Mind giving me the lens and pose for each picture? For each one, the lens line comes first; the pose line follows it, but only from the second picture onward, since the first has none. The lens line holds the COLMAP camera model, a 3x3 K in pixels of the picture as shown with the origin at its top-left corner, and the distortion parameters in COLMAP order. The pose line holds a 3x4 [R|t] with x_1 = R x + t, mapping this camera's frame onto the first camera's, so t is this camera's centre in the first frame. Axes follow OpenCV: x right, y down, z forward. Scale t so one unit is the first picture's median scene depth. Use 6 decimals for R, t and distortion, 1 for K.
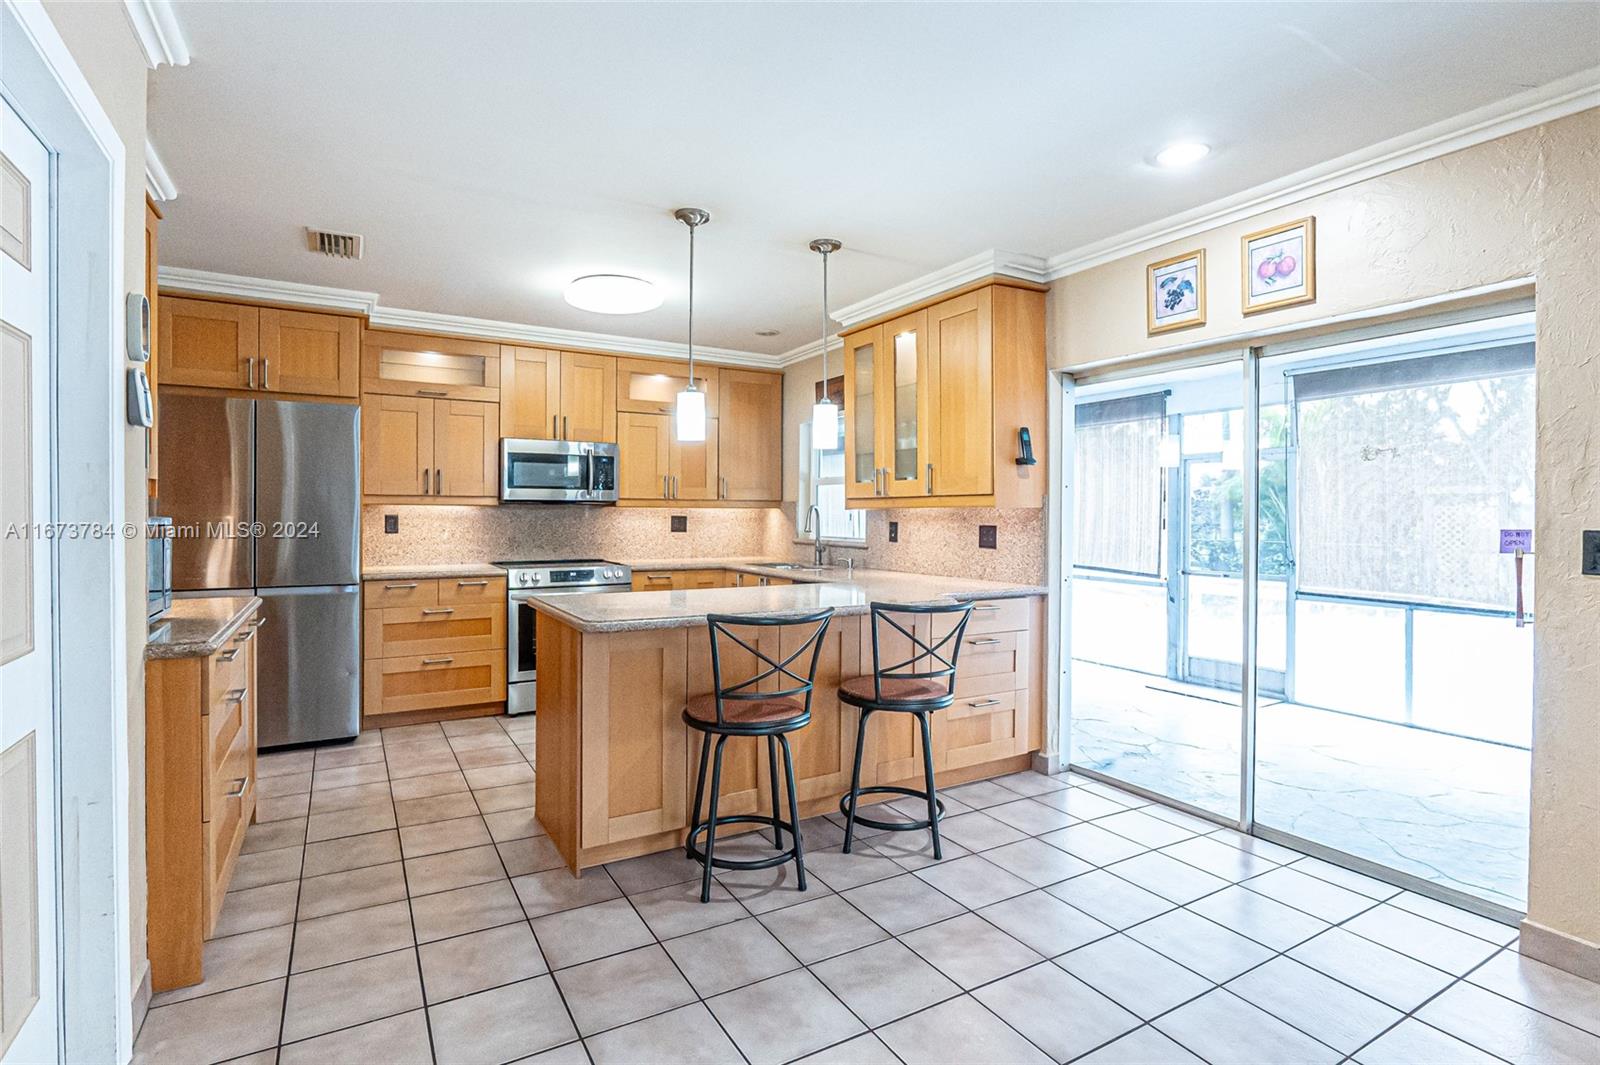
lens RADIAL K [[807.7, 0, 838.5], [0, 807.7, 520.4], [0, 0, 1]] dist [-0.010884, 0.000384]
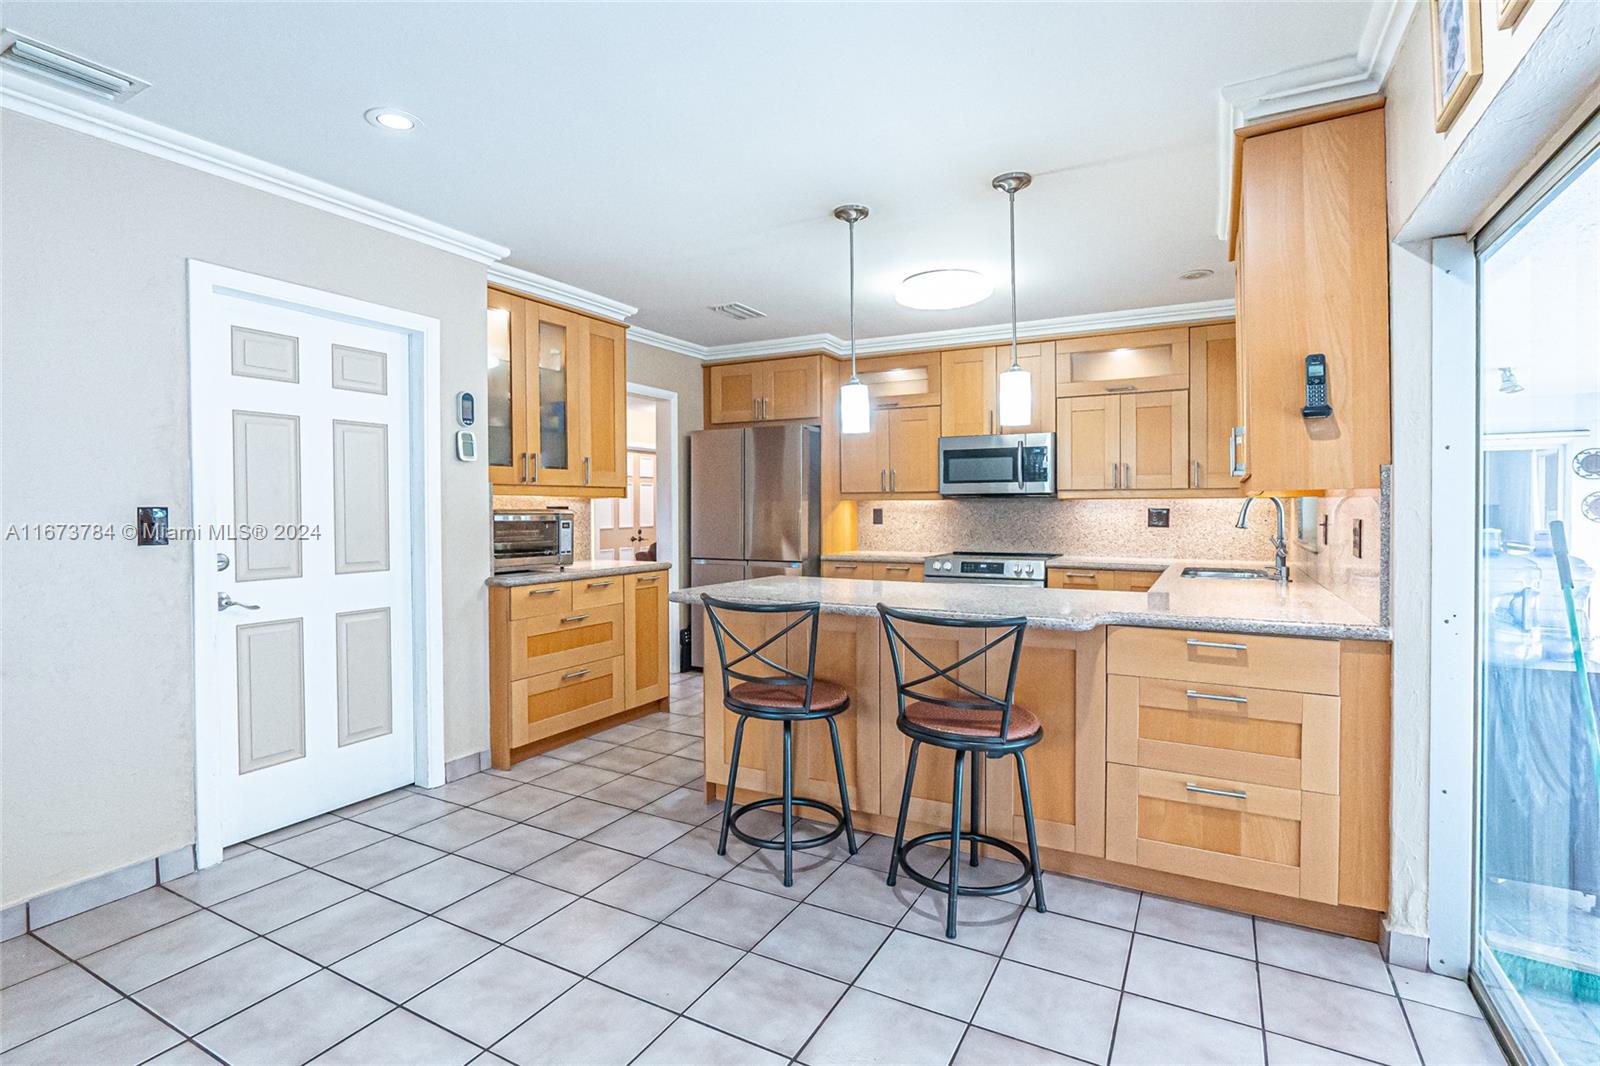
lens RADIAL K [[795.9, 0, 737.9], [0, 795.9, 520.5], [0, 0, 1]] dist [-0.000698, -0.000354]
pose [[0.462298, 0.006980, -0.886697, 0.560976], [-0.002253, 0.999975, 0.006697, 0.004565], [0.886722, -0.001098, 0.462302, 0.354722]]
